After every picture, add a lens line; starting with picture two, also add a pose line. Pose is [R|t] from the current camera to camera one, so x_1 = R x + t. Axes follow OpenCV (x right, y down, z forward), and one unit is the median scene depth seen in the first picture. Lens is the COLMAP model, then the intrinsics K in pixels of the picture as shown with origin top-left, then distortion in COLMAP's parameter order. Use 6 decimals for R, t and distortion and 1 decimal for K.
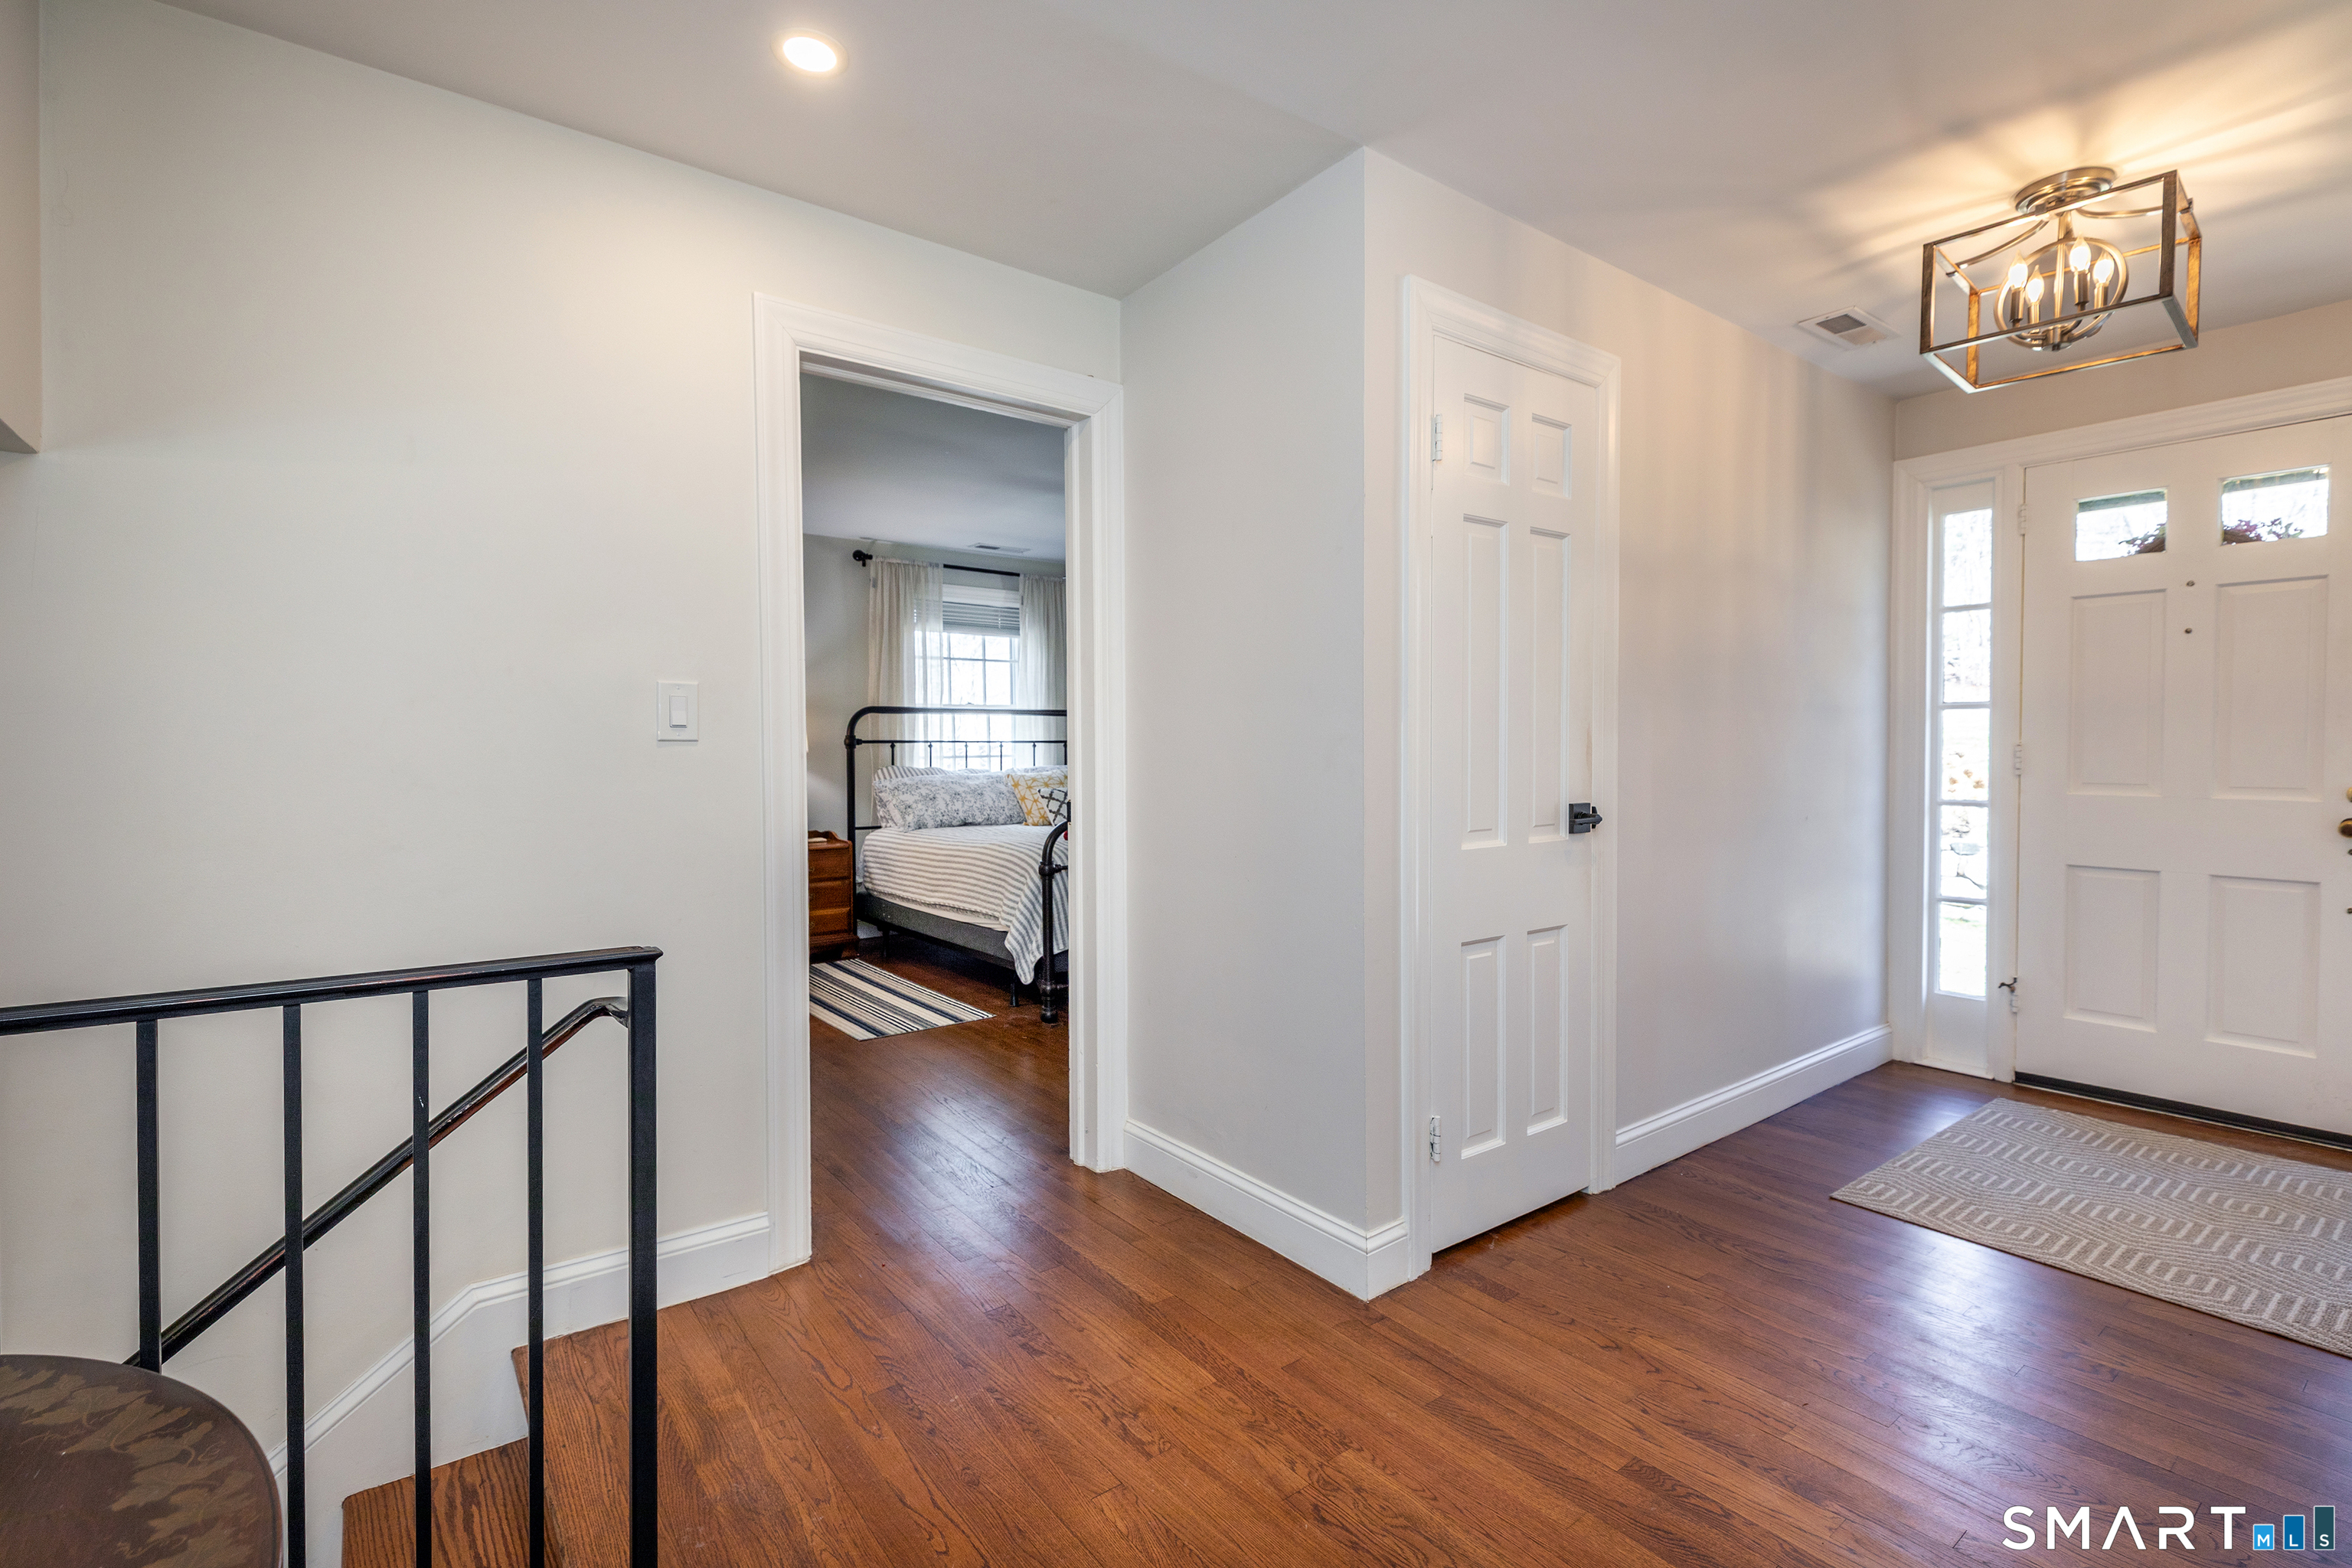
lens RADIAL K [[1056.1, 0, 1182.0], [0, 1056.1, 771.5], [0, 0, 1]] dist [0.017145, -0.000035]
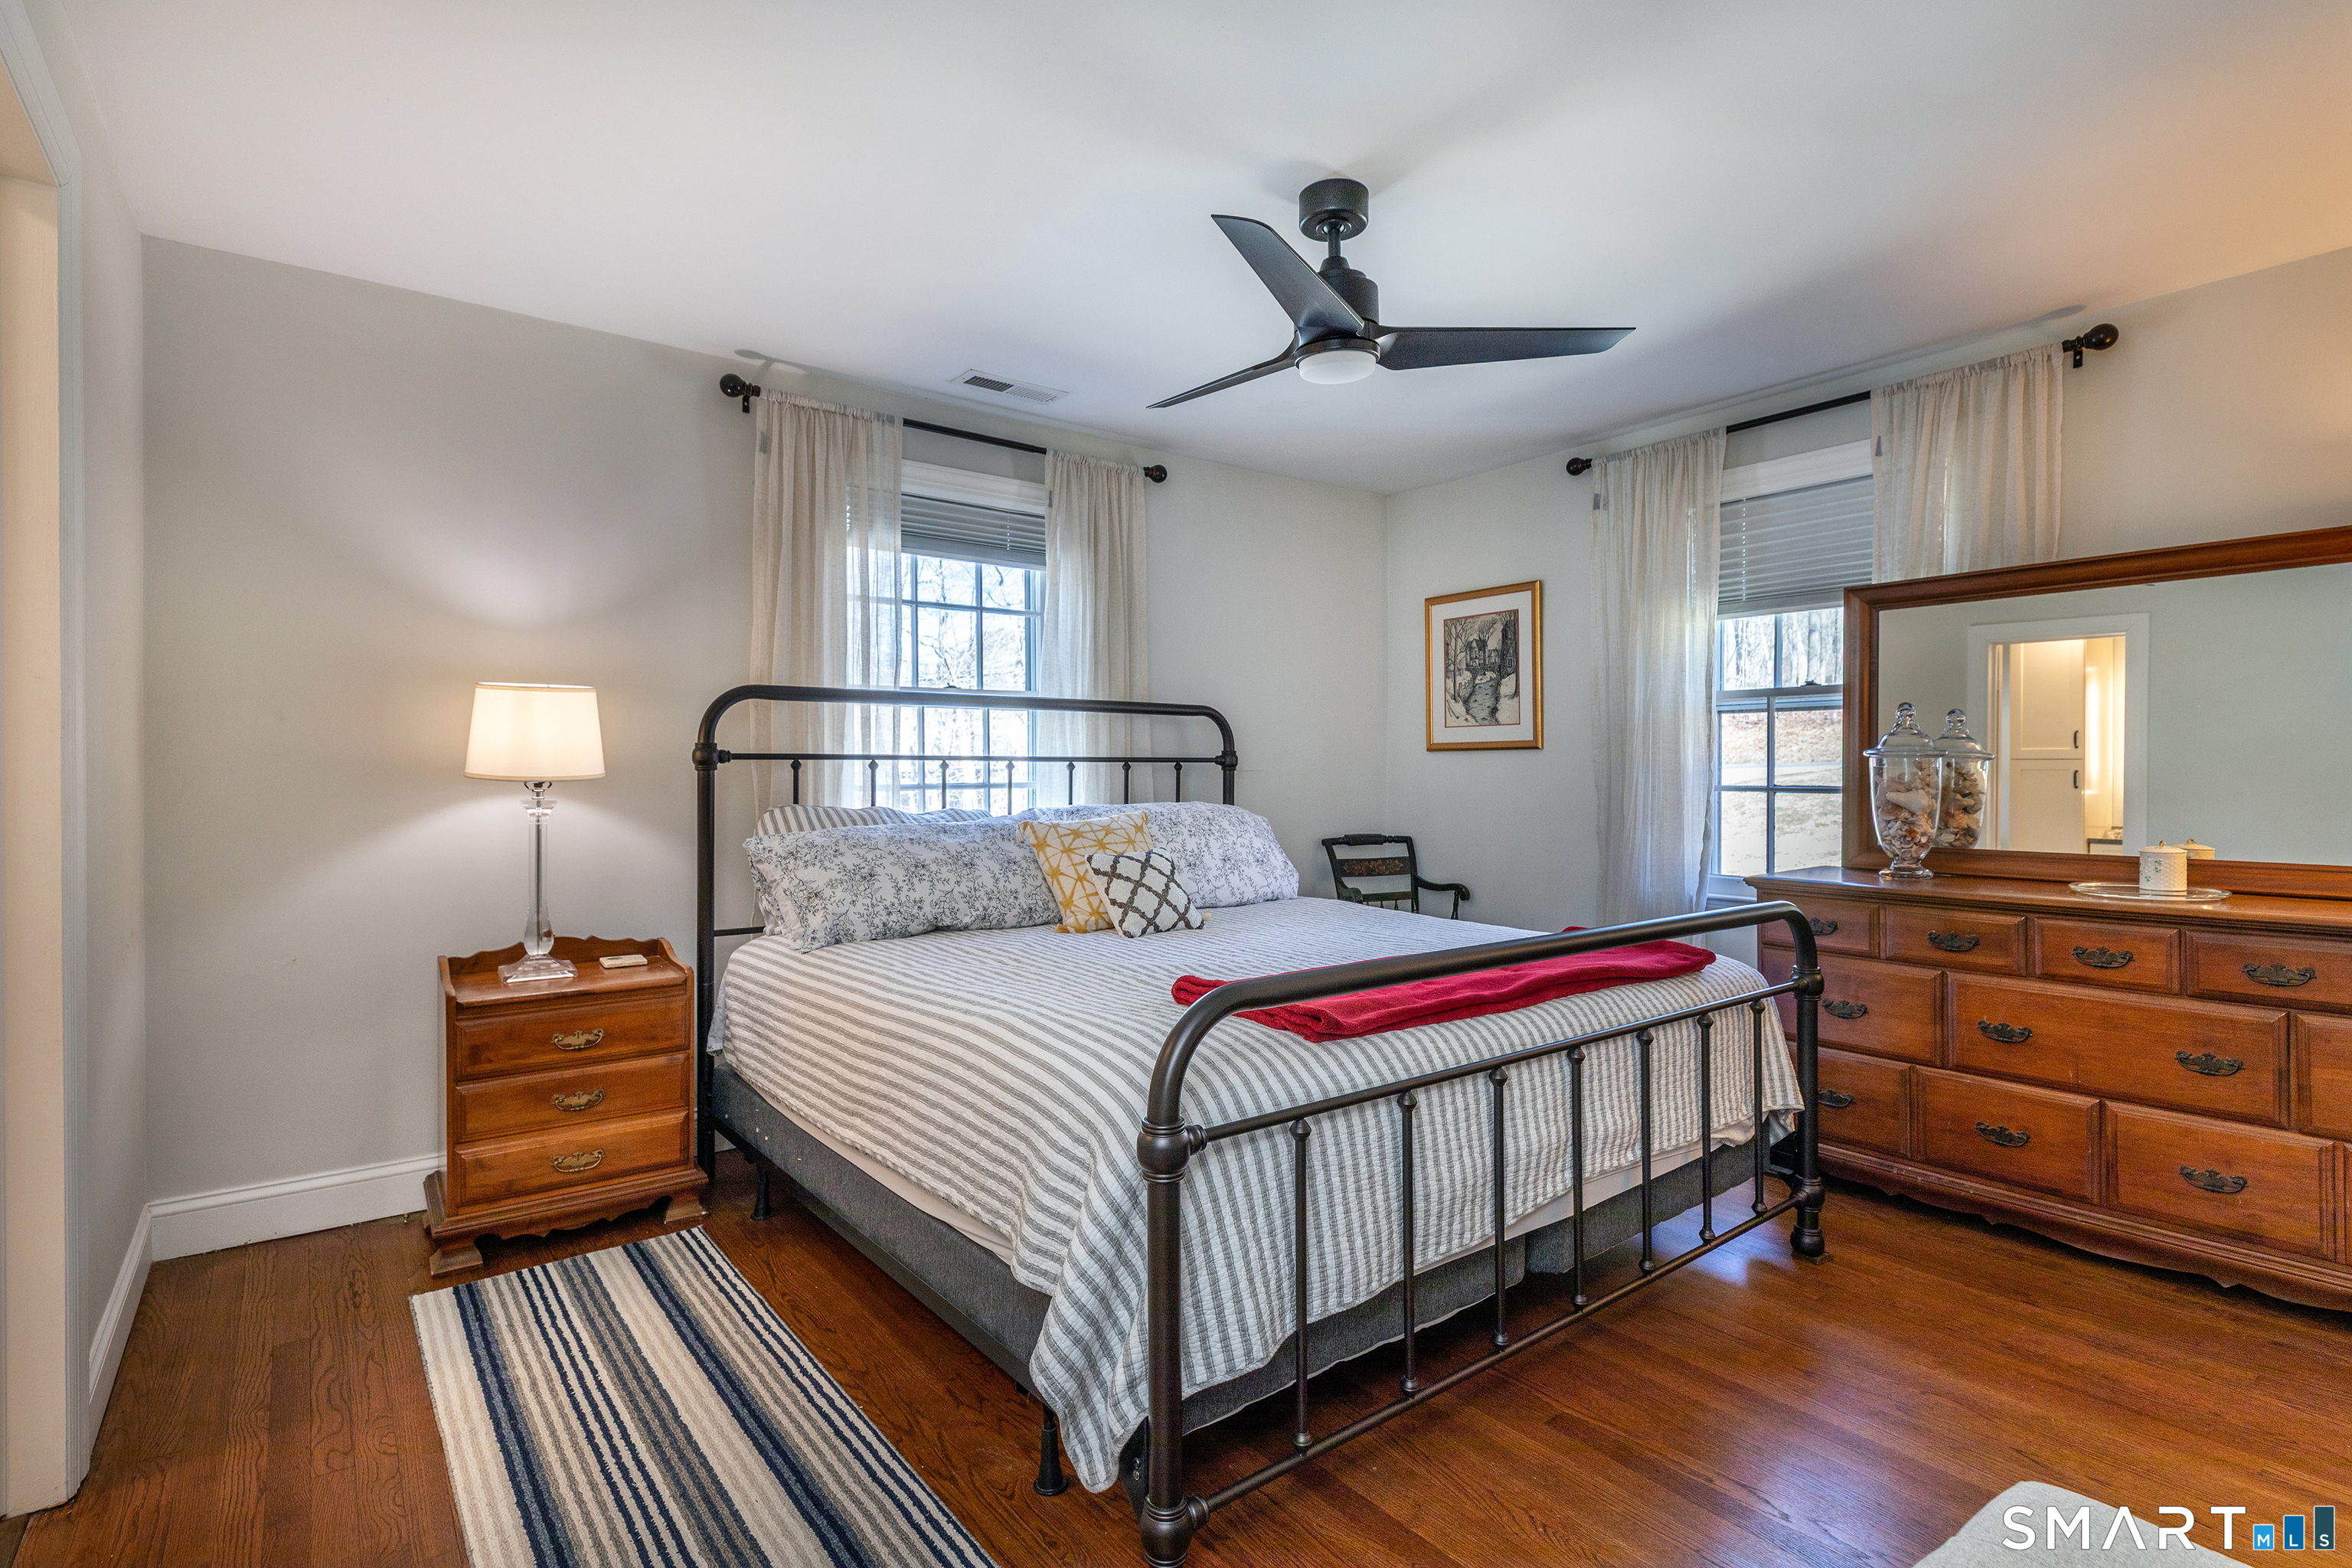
lens RADIAL K [[1319.0, 0, 1179.8], [0, 1319.0, 782.3], [0, 0, 1]] dist [0.003424, 0.000227]
pose [[0.999353, 0.003692, -0.035767, -0.067392], [-0.004242, 0.999874, -0.015317, -0.007049], [0.035706, 0.015458, 0.999243, 0.370062]]
